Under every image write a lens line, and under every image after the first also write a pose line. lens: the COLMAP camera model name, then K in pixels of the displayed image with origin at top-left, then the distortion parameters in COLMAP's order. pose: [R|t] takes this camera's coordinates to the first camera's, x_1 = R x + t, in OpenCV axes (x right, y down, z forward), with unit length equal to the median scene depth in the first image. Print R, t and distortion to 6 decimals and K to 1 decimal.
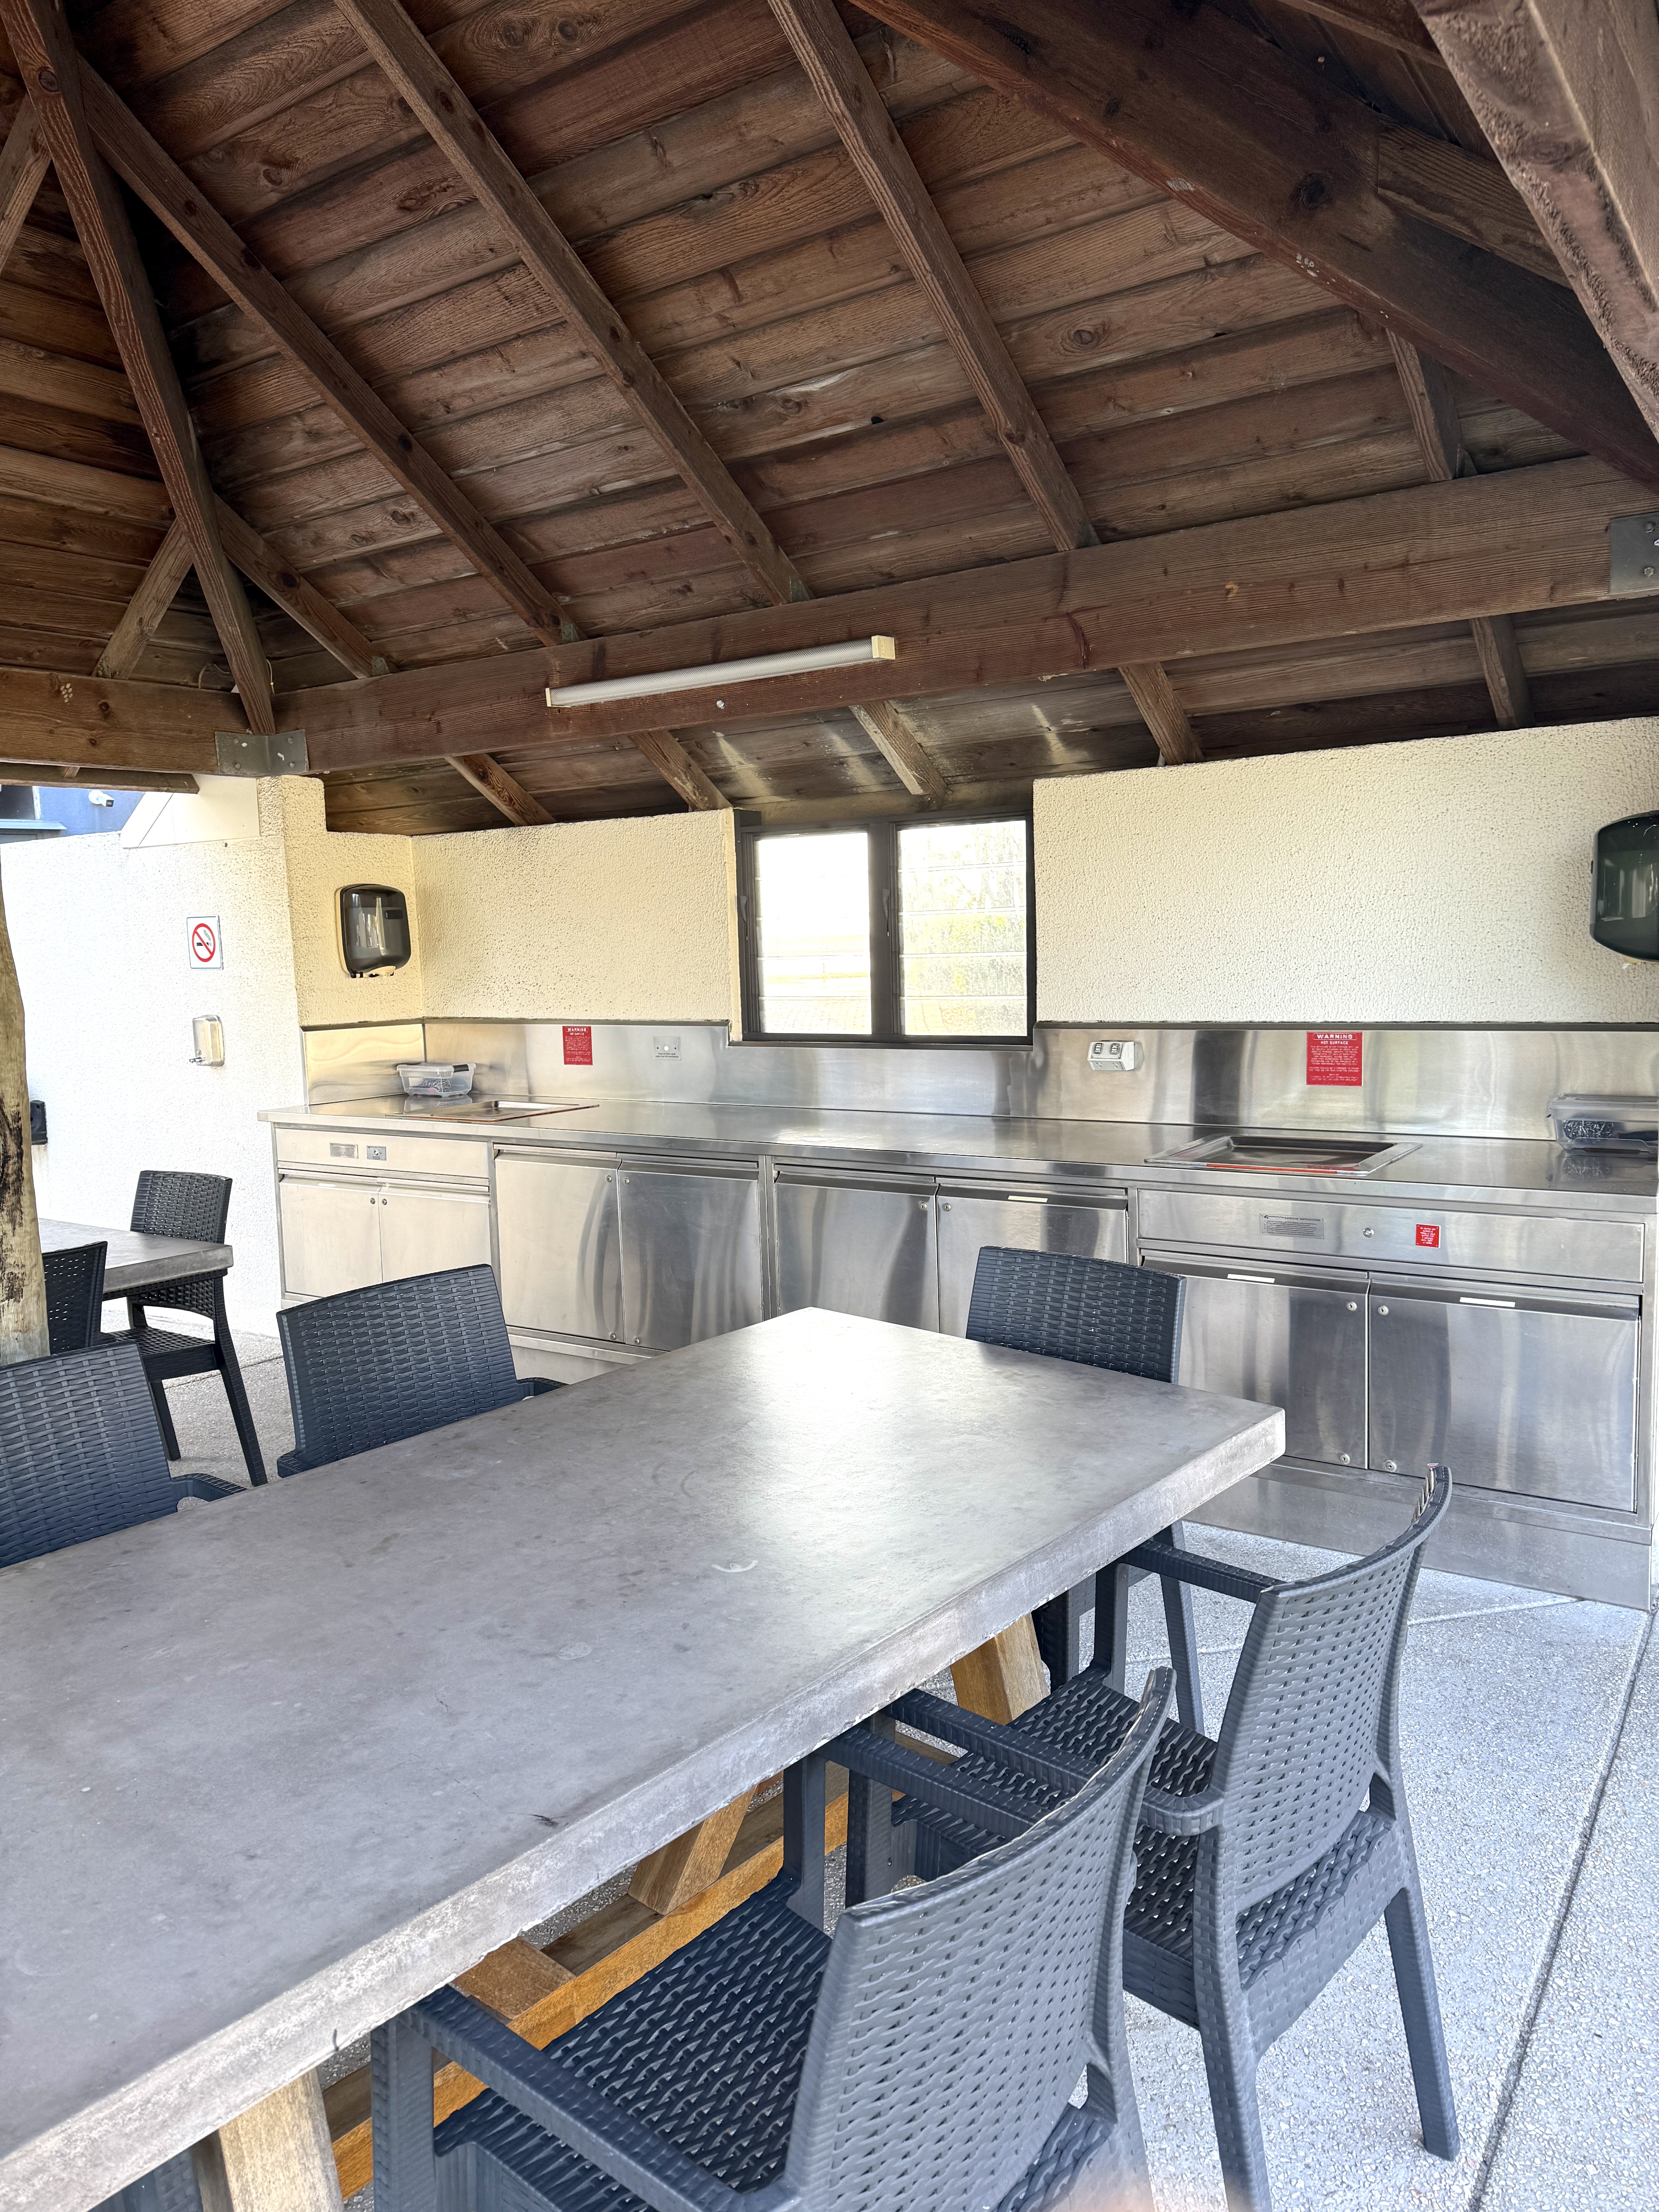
lens RADIAL K [[1555.7, 0, 829.5], [0, 1555.7, 1106.0], [0, 0, 1]] dist [0.118980, -0.194709]
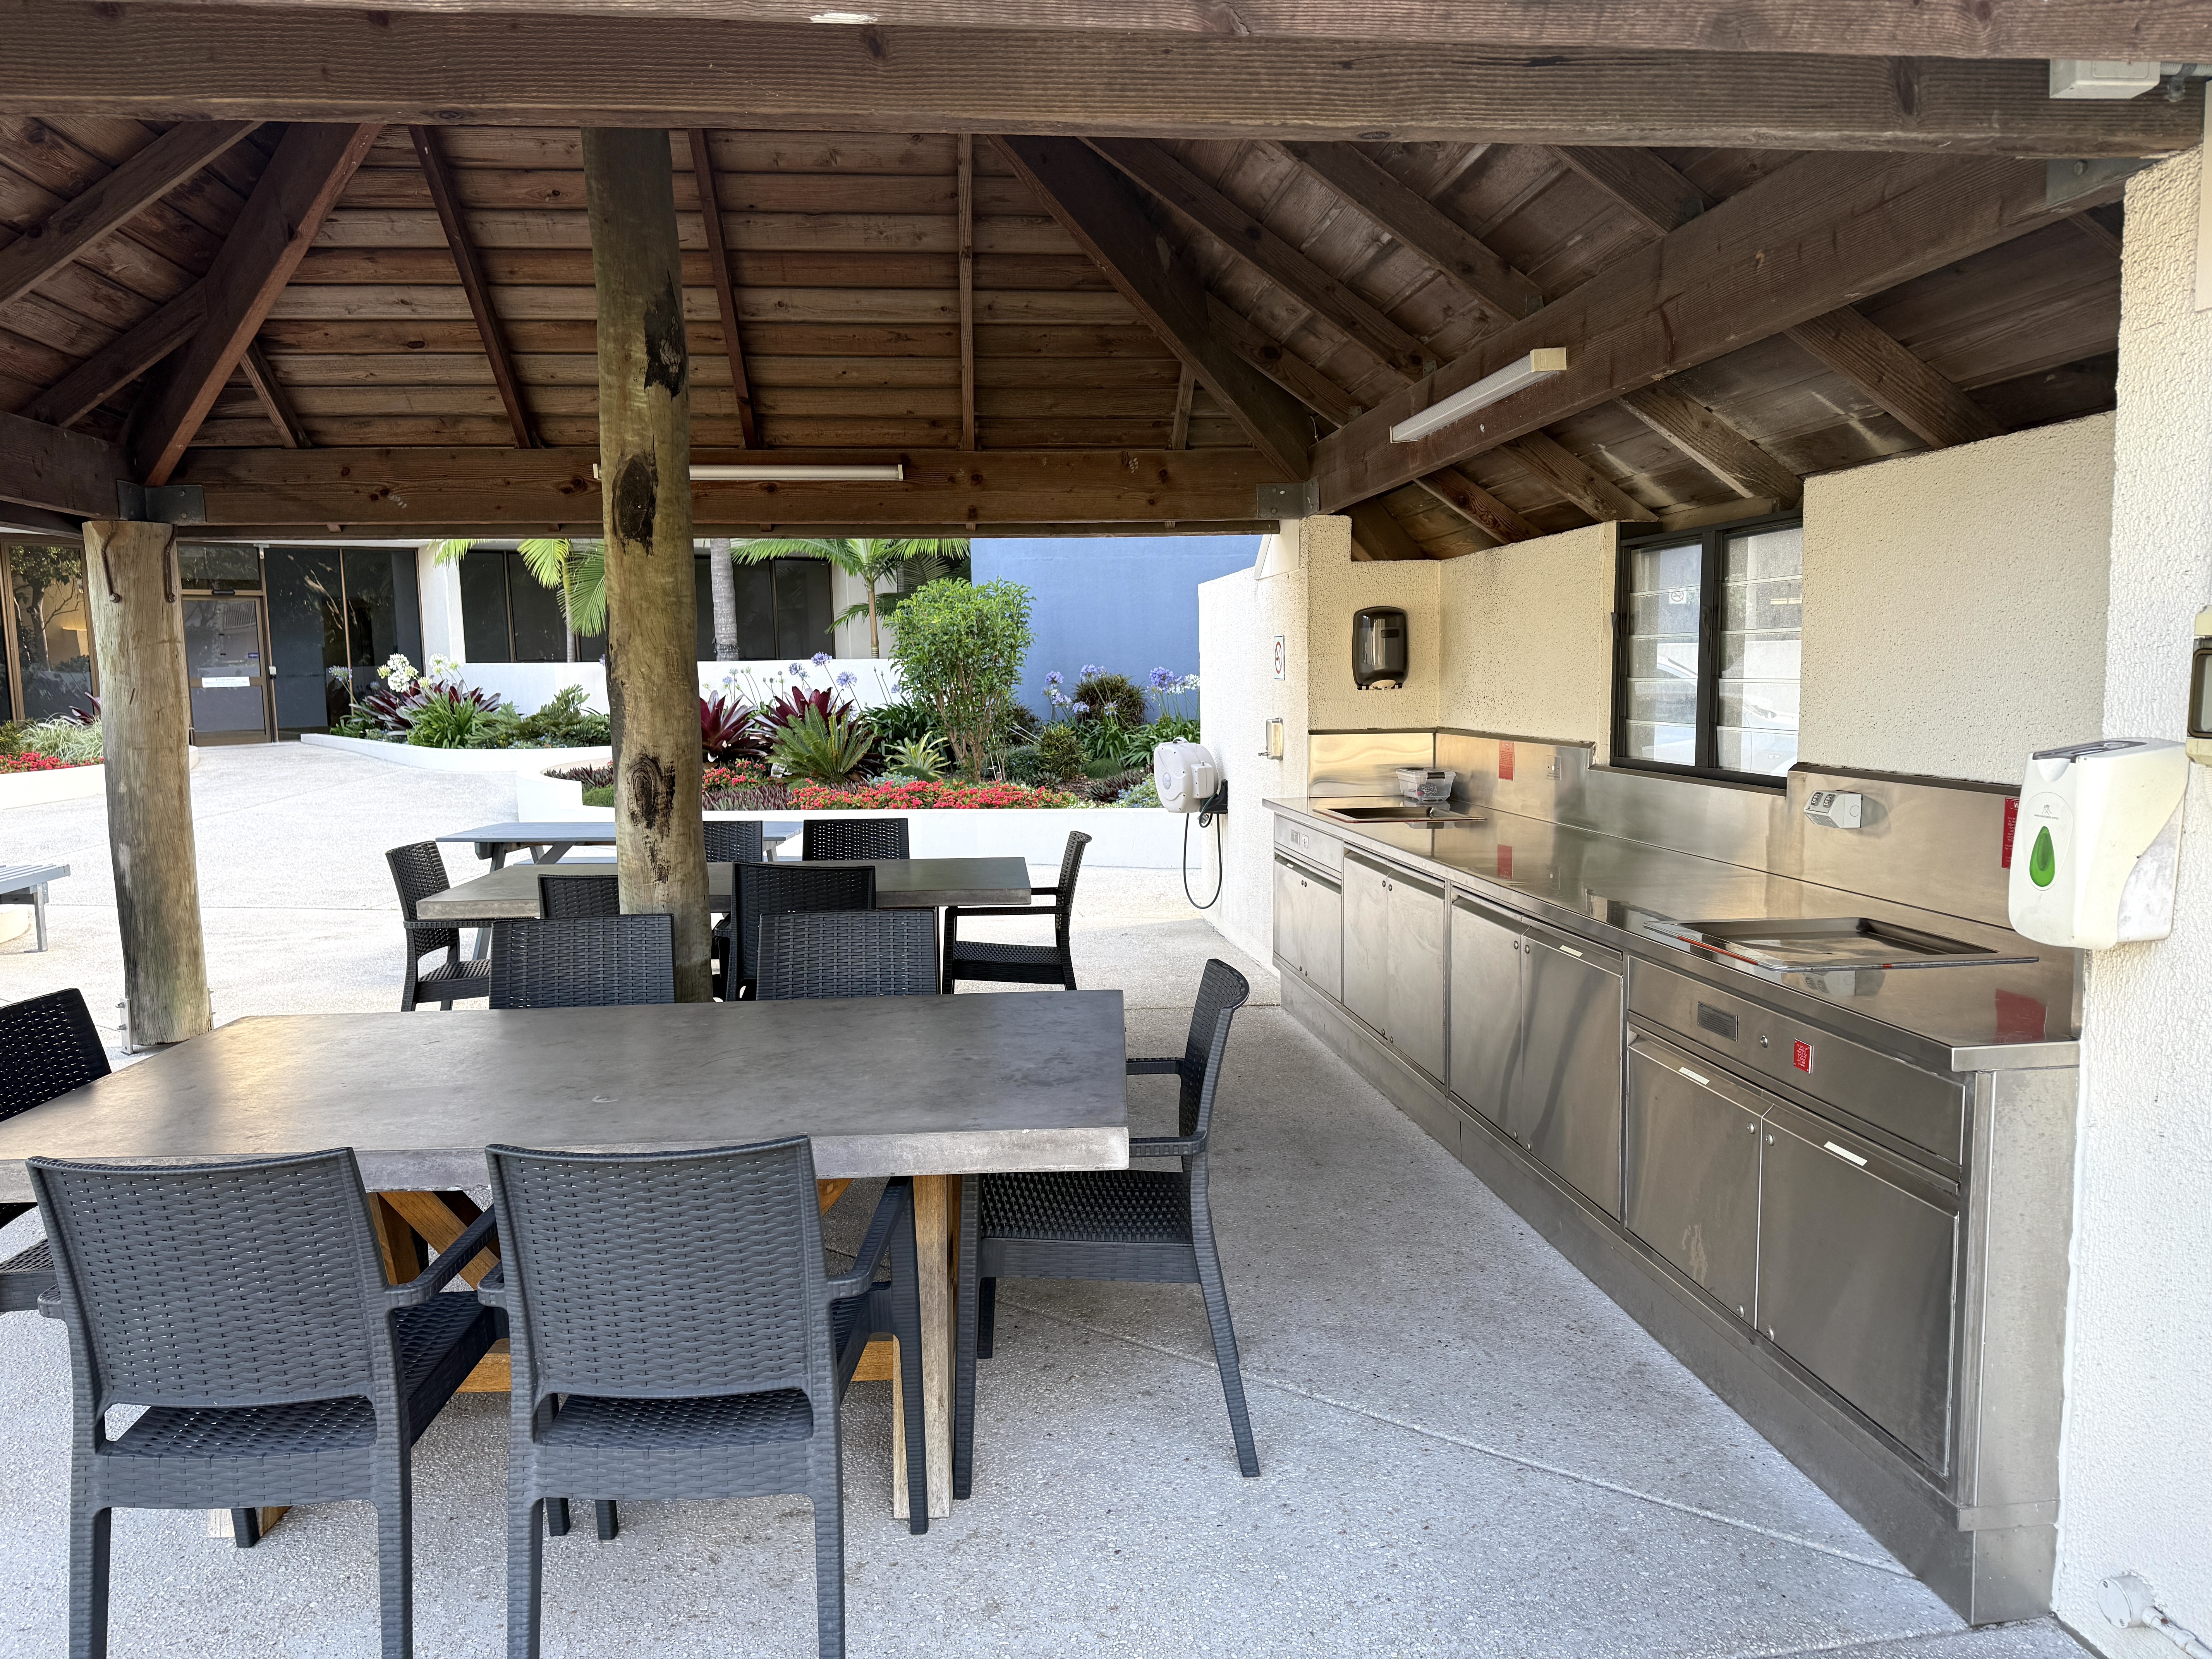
lens RADIAL K [[1555.7, 0, 1106.0], [0, 1555.7, 829.5], [0, 0, 1]] dist [0.118980, -0.194709]
pose [[0.653851, 0.097832, -0.750272, 0.479633], [-0.087531, 0.994728, 0.053426, -0.027663], [0.751543, 0.030739, 0.658967, 0.134848]]
